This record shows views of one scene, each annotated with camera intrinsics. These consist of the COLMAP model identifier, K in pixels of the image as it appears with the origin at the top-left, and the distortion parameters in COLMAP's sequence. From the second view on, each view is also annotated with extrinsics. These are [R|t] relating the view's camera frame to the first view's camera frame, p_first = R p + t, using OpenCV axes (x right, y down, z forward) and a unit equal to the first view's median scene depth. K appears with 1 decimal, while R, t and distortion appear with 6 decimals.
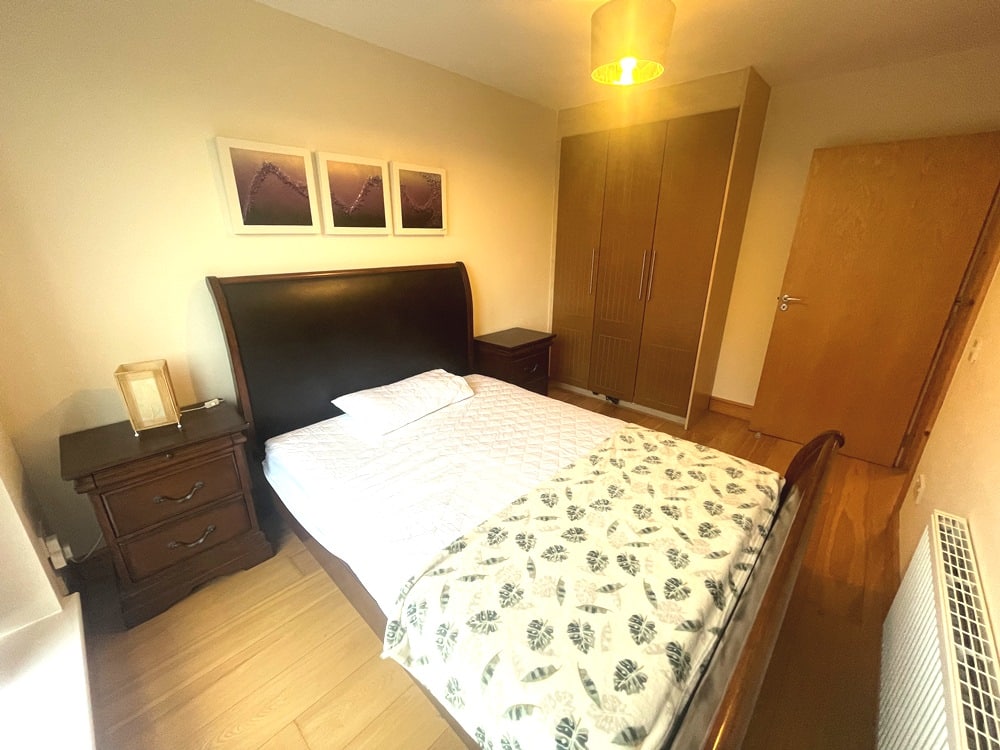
lens RADIAL K [[401.9, 0, 499.1], [0, 401.9, 369.5], [0, 0, 1]] dist [-0.006717, 0.000843]
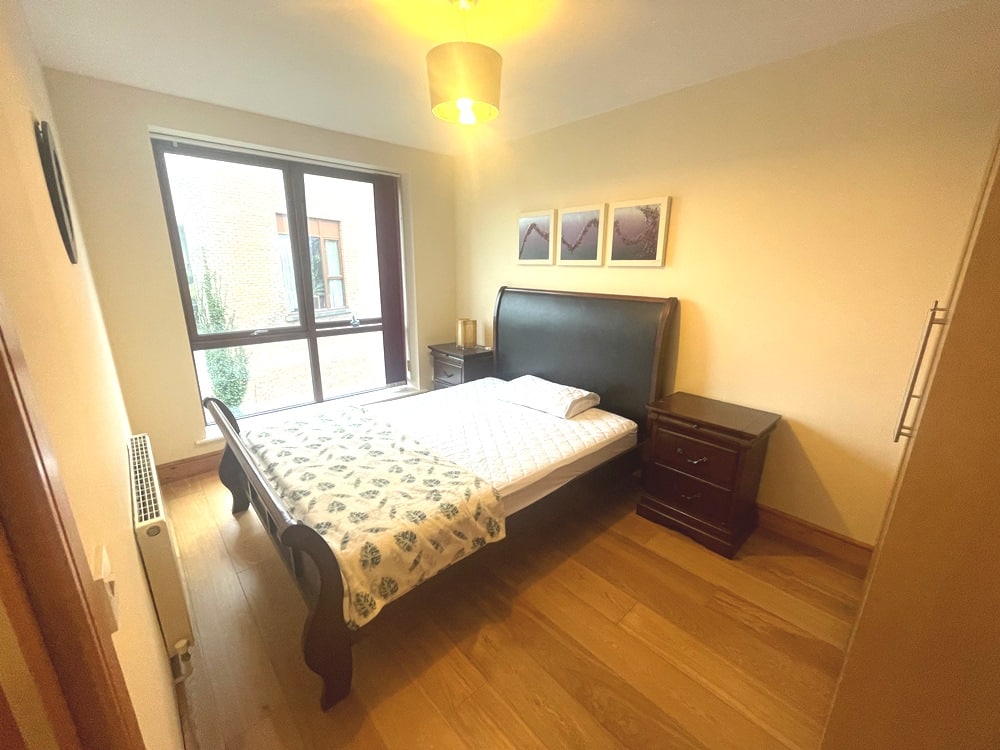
lens RADIAL K [[401.9, 0, 506.0], [0, 401.9, 370.6], [0, 0, 1]] dist [-0.006717, 0.000843]
pose [[-0.049359, 0.254505, -0.965811, 1.312826], [-0.332007, 0.907820, 0.256191, -0.377001], [0.941985, 0.333301, 0.039688, 1.122093]]
